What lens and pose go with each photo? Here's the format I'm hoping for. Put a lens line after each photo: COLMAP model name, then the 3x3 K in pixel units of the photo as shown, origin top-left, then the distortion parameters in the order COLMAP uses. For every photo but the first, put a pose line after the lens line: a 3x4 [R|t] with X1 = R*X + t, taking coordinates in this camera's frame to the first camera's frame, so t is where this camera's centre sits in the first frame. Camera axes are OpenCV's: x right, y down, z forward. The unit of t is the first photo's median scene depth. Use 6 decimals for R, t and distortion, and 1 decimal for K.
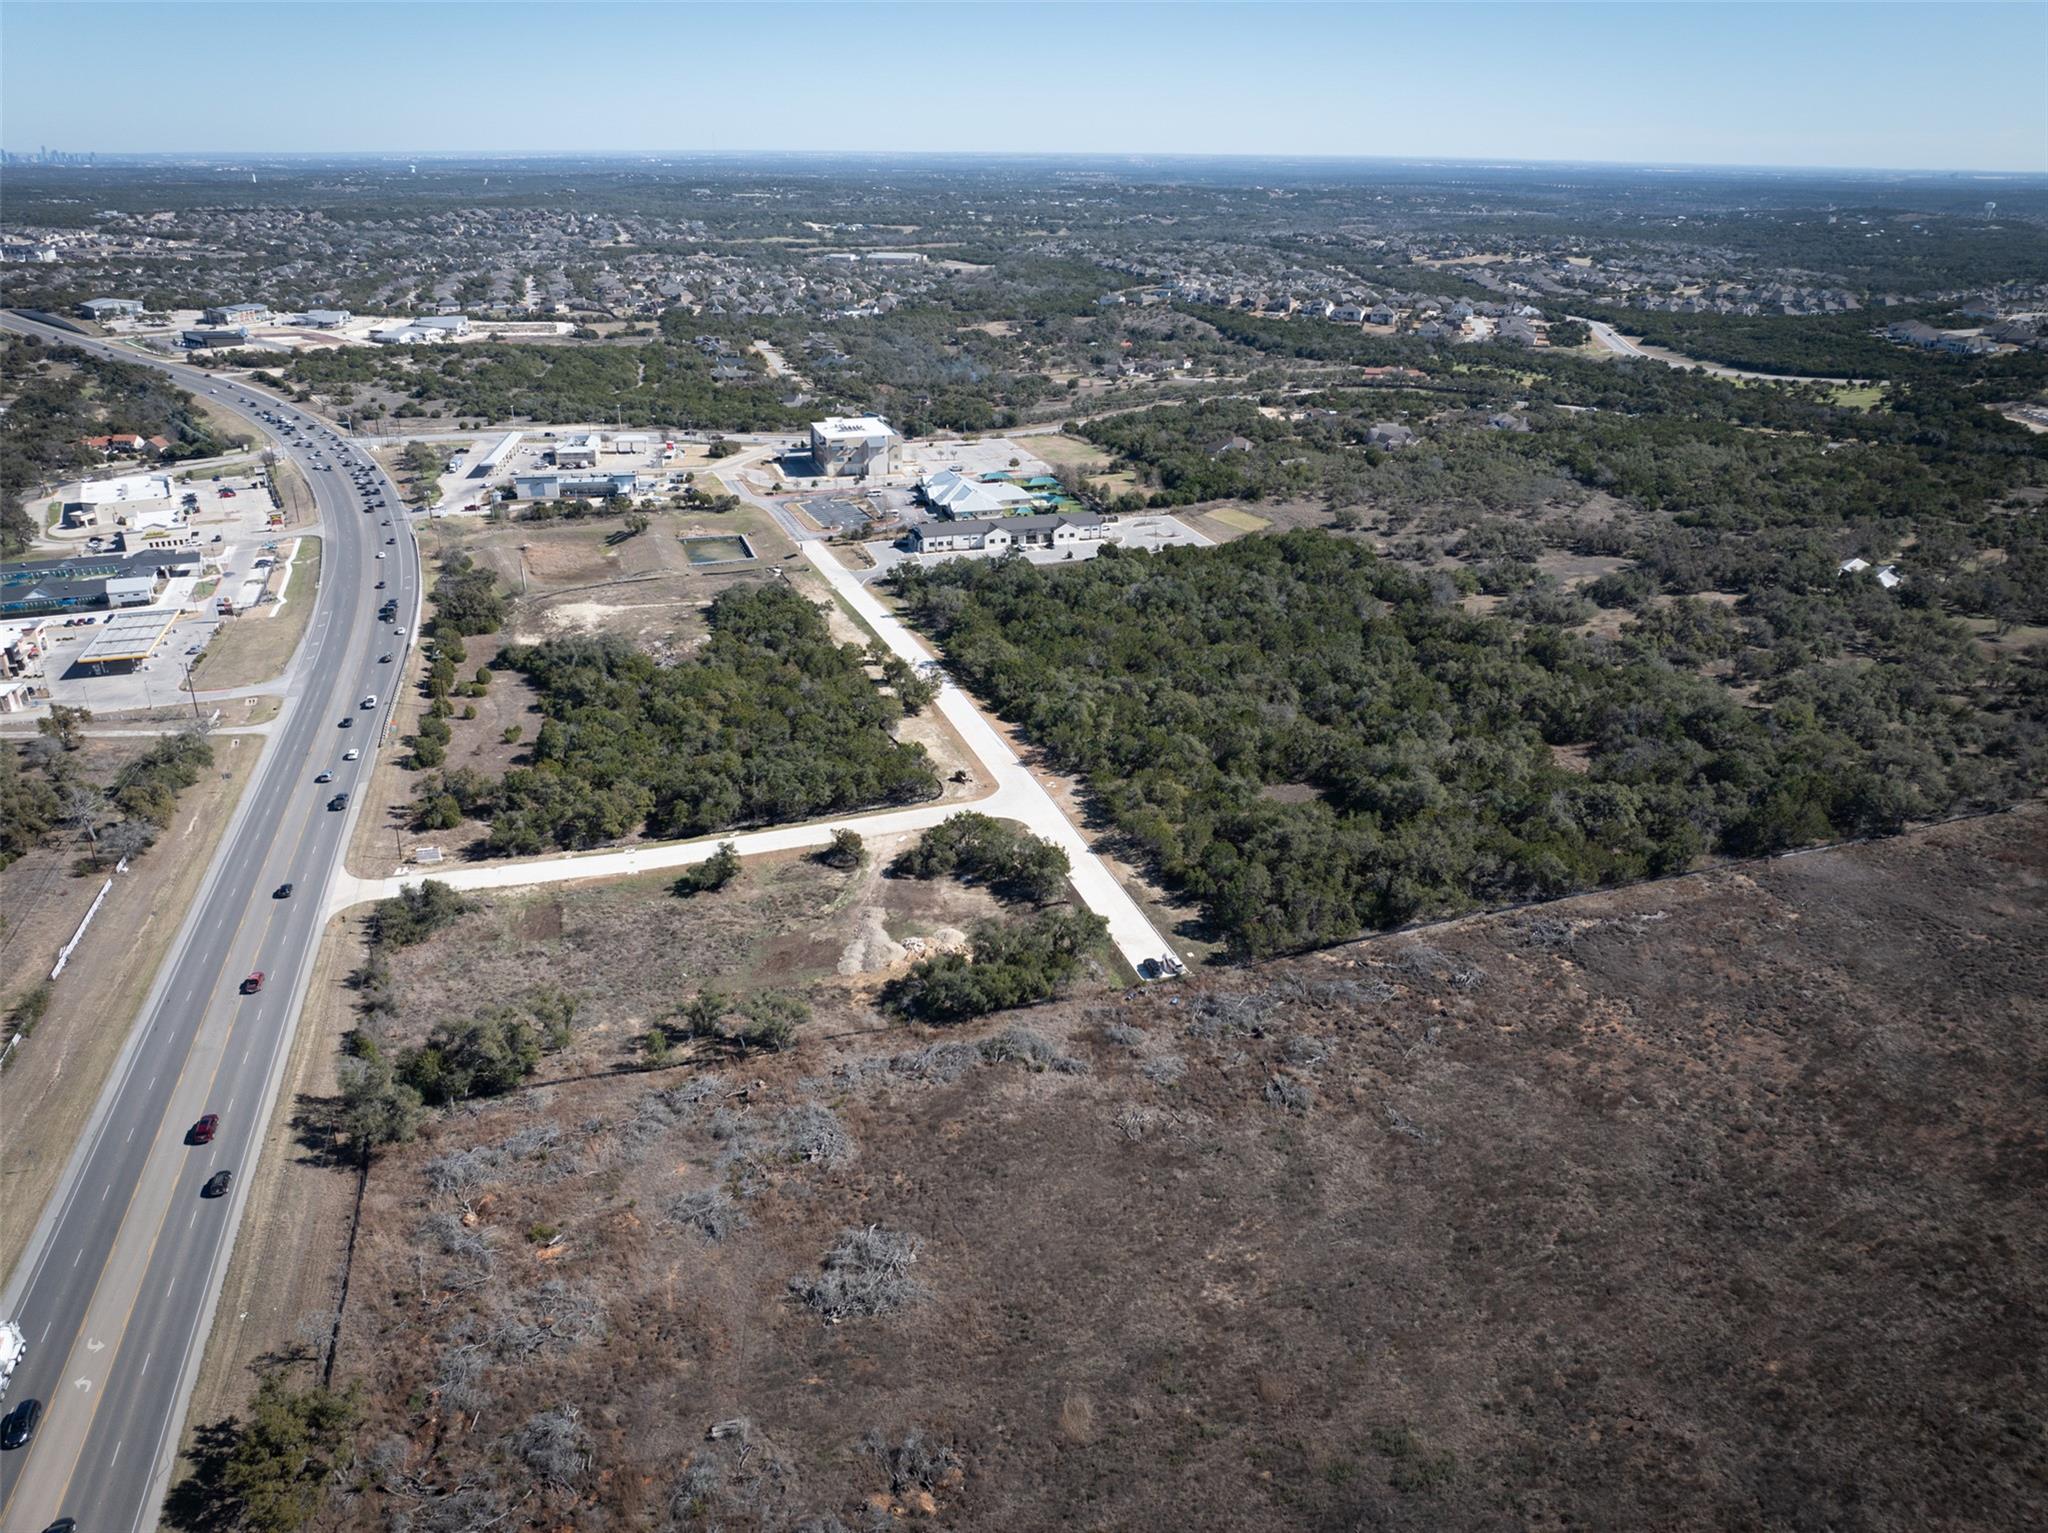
lens RADIAL K [[1426.2, 0, 1024.0], [0, 1426.2, 766.5], [0, 0, 1]] dist [-0.029302, 0.000323]
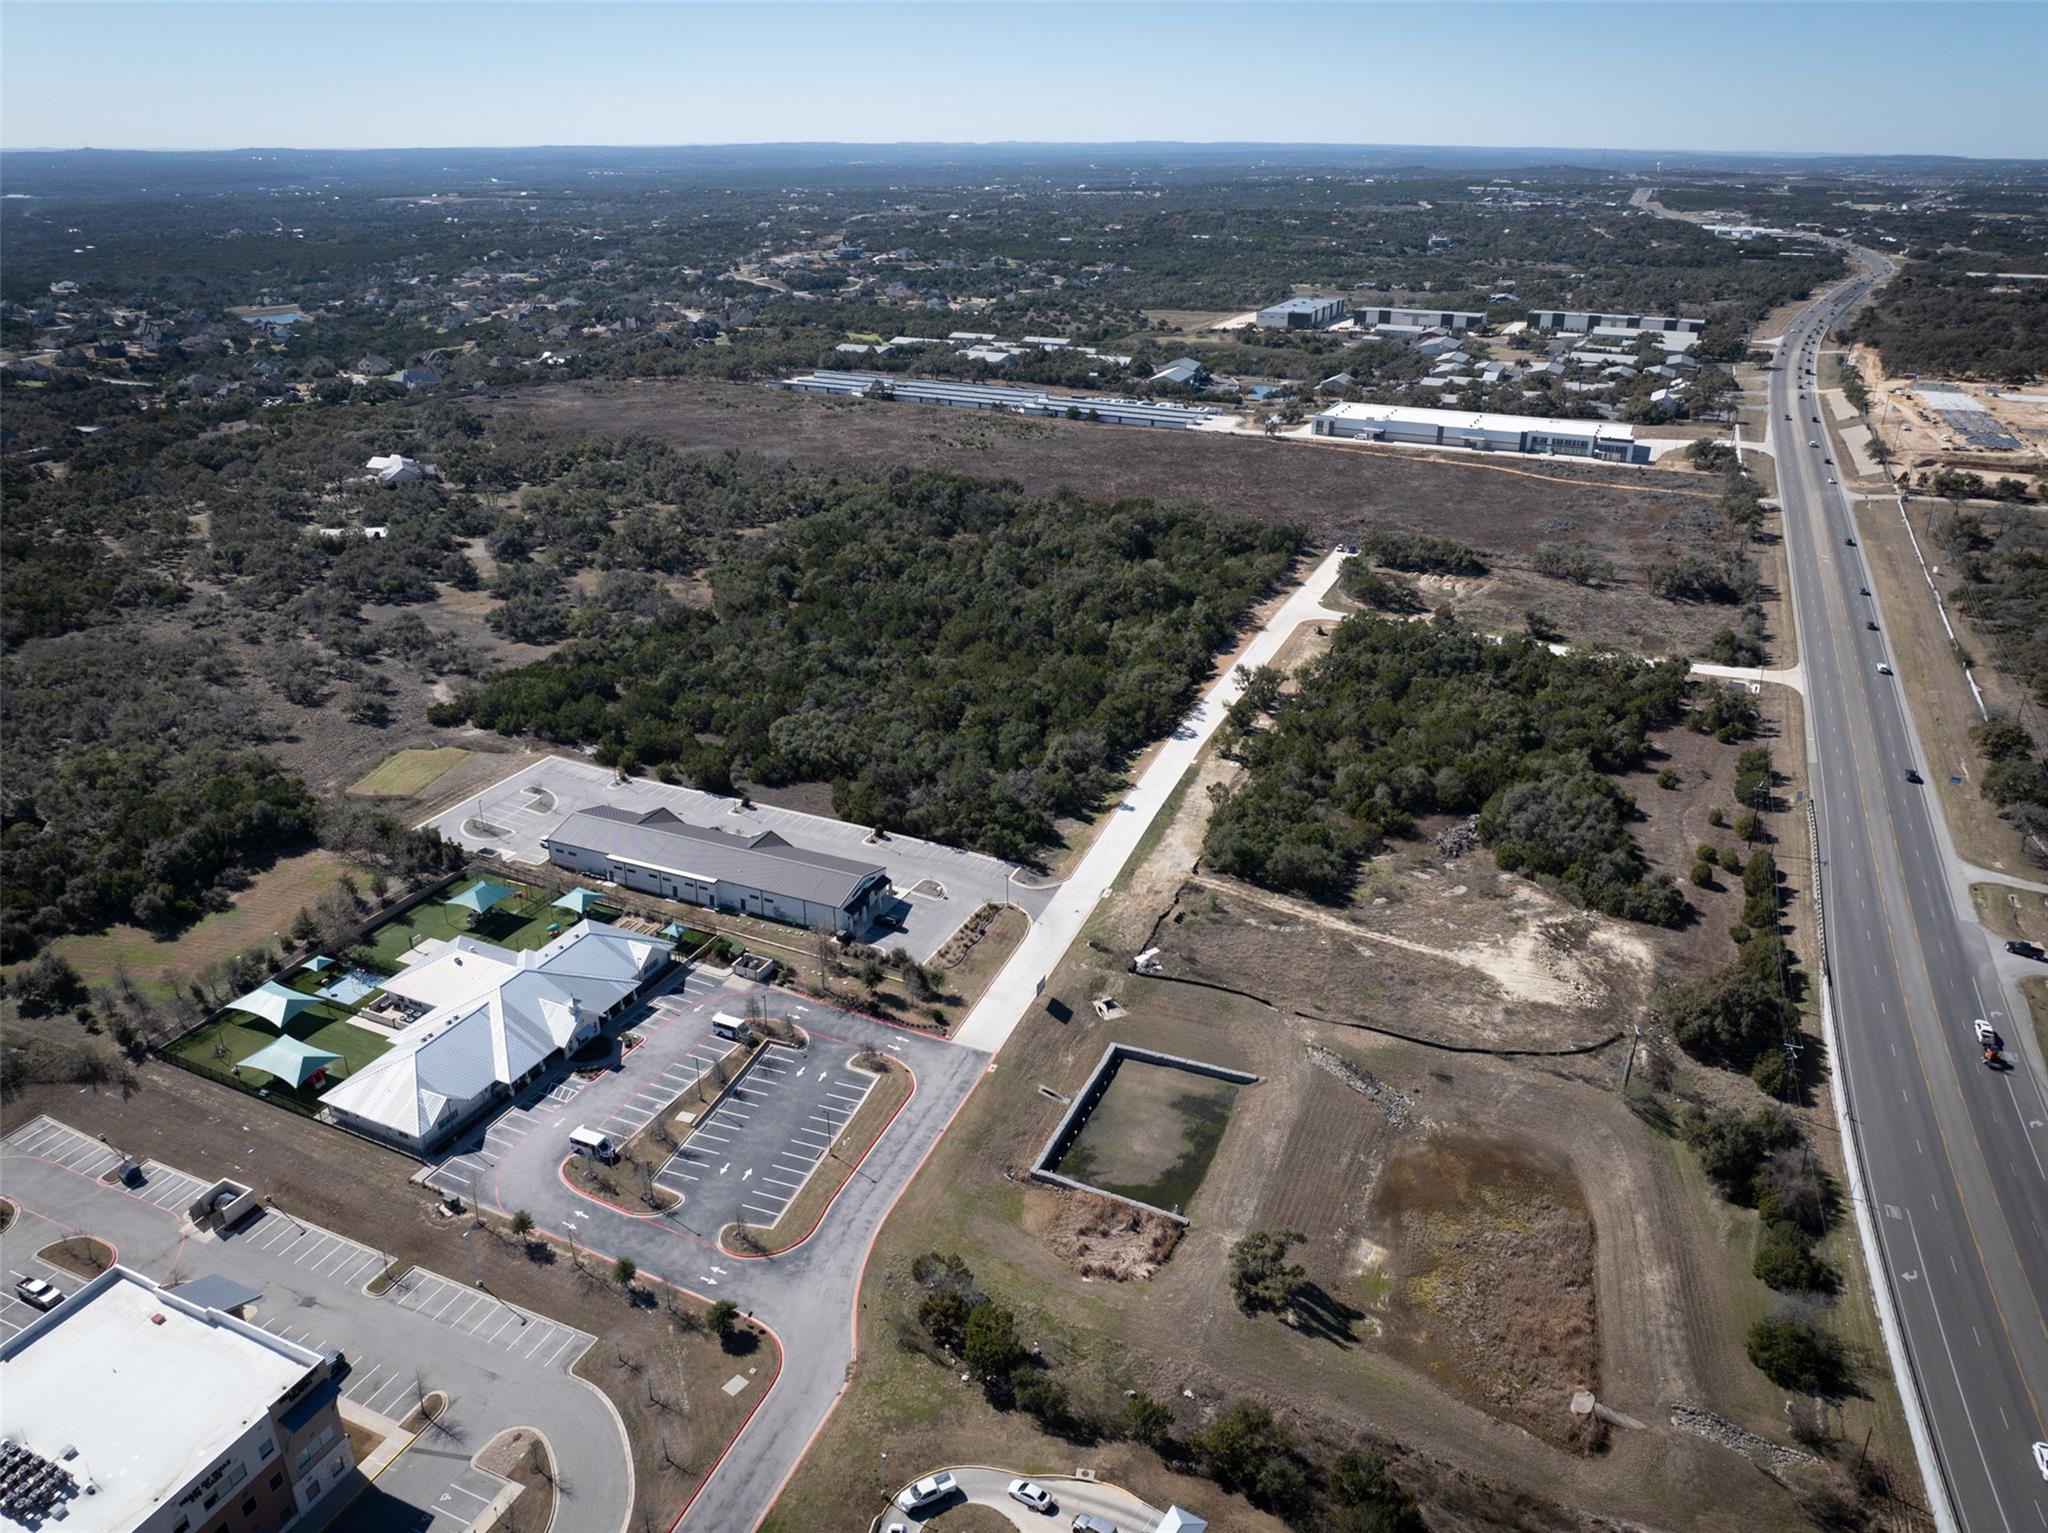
lens RADIAL K [[1424.4, 0, 1042.1], [0, 1424.4, 766.4], [0, 0, 1]] dist [-0.025524, -0.011012]
pose [[-0.751721, -0.279101, 0.597510, -0.605580], [0.253603, 0.714021, 0.652579, -0.744527], [-0.608770, 0.642088, -0.465964, 1.679821]]
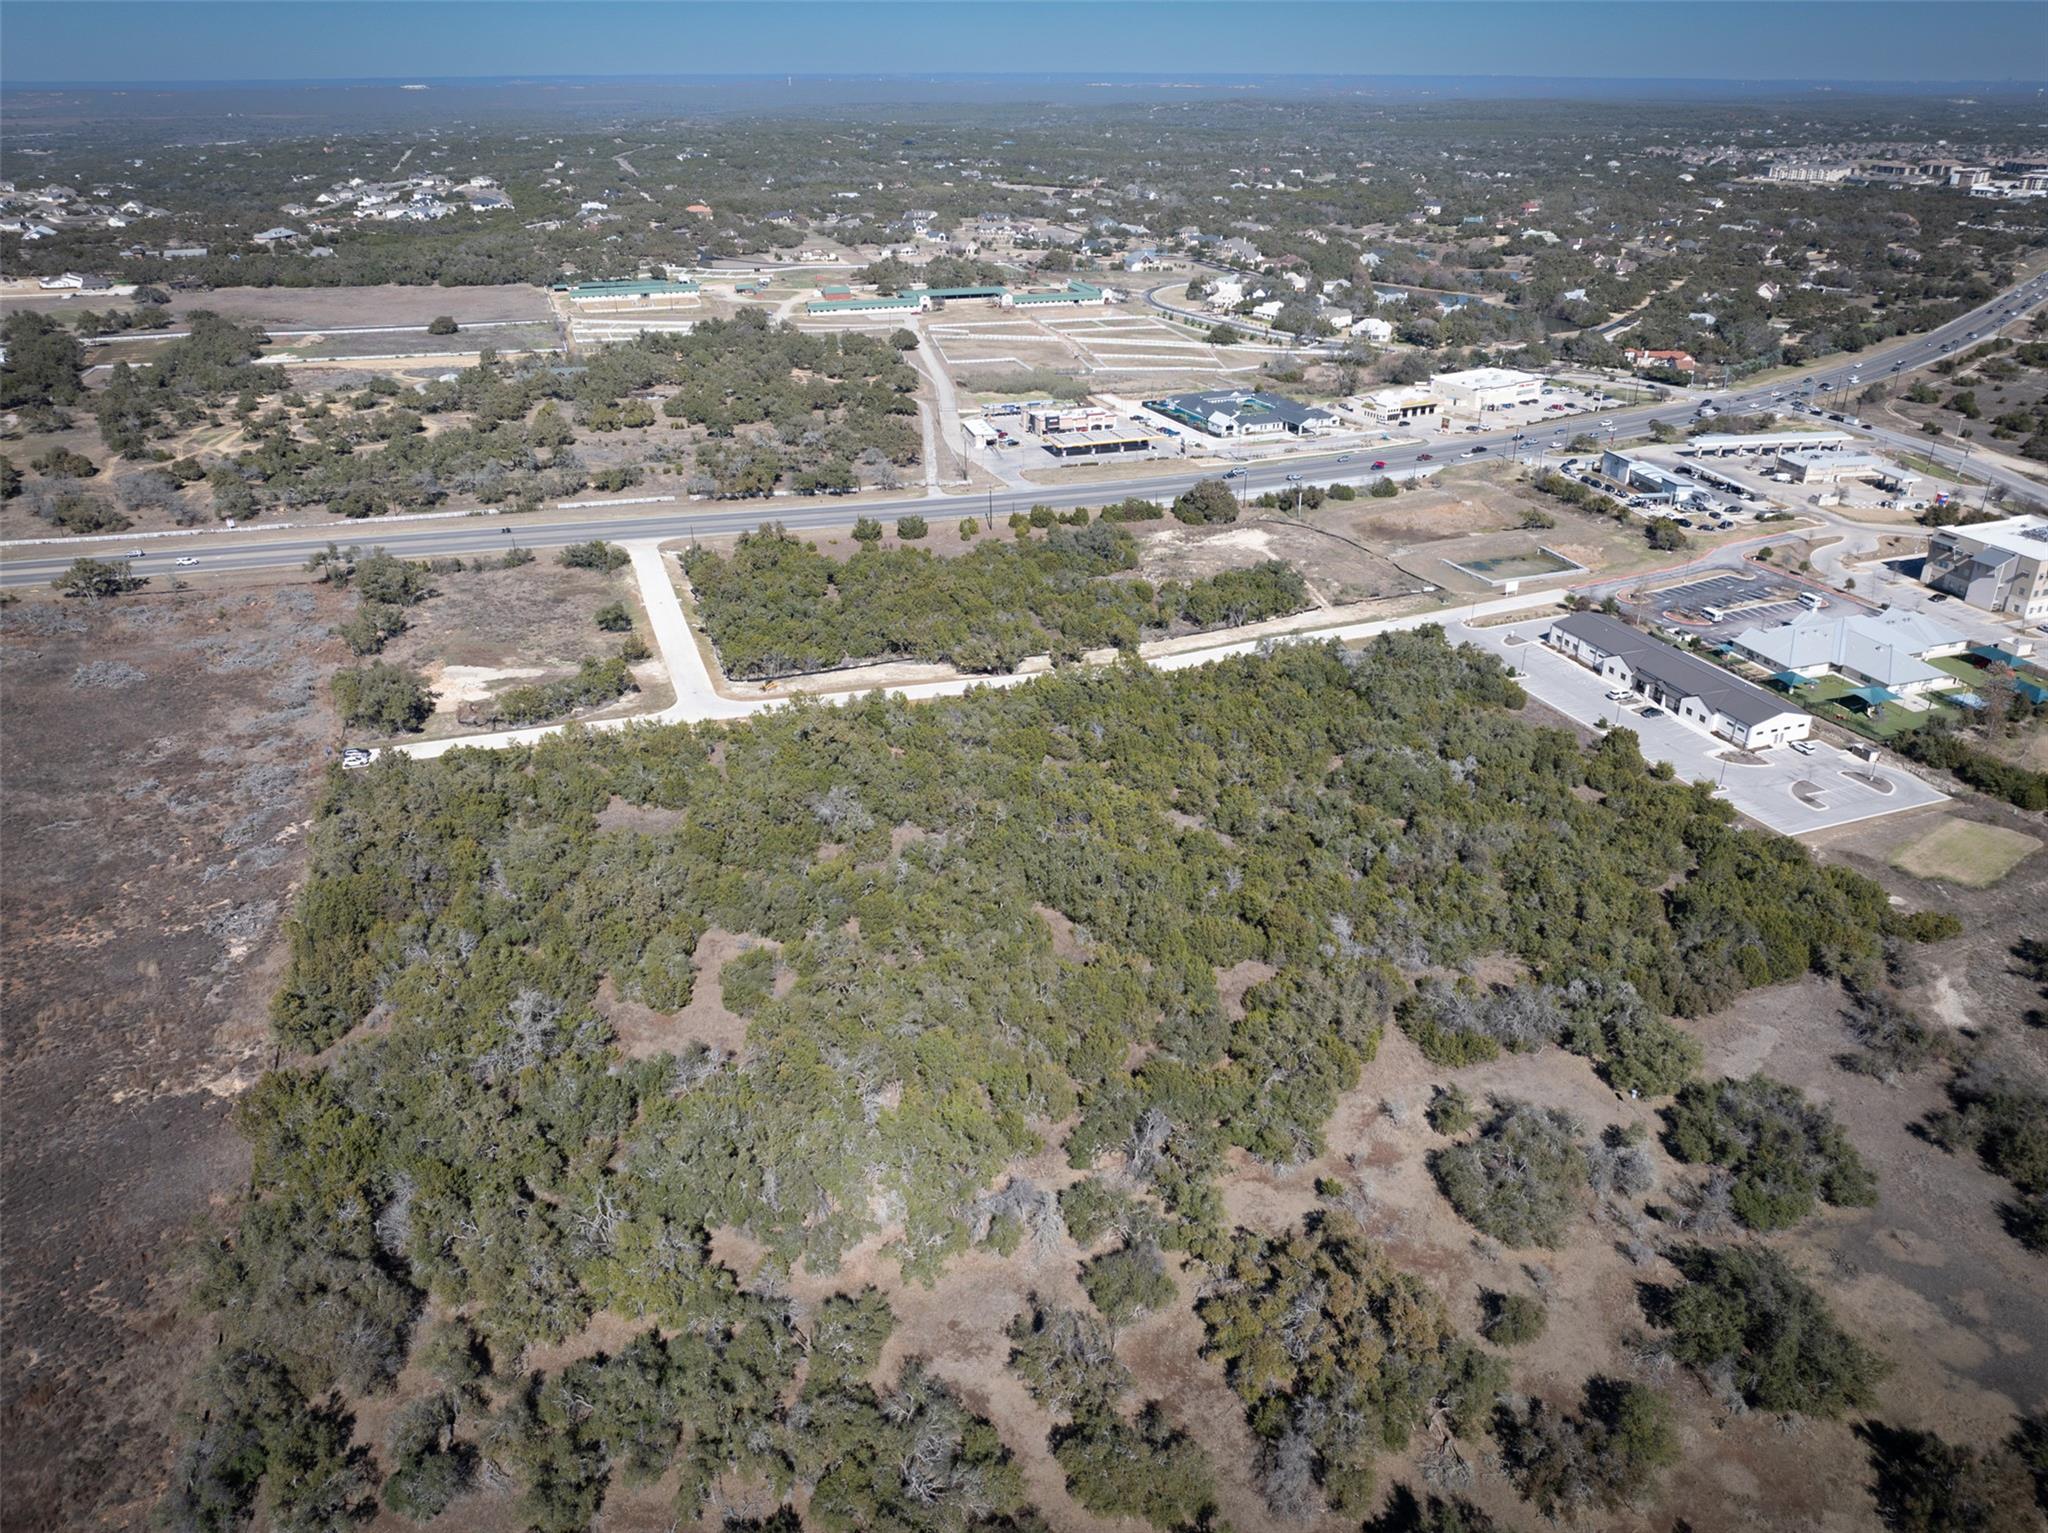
lens RADIAL K [[1426.2, 0, 1024.0], [0, 1426.2, 766.5], [0, 0, 1]] dist [-0.029302, 0.000323]
pose [[0.027683, 0.433252, -0.900847, 0.839583], [-0.400887, 0.830359, 0.387032, -0.382644], [0.915709, 0.350424, 0.196672, 0.903147]]
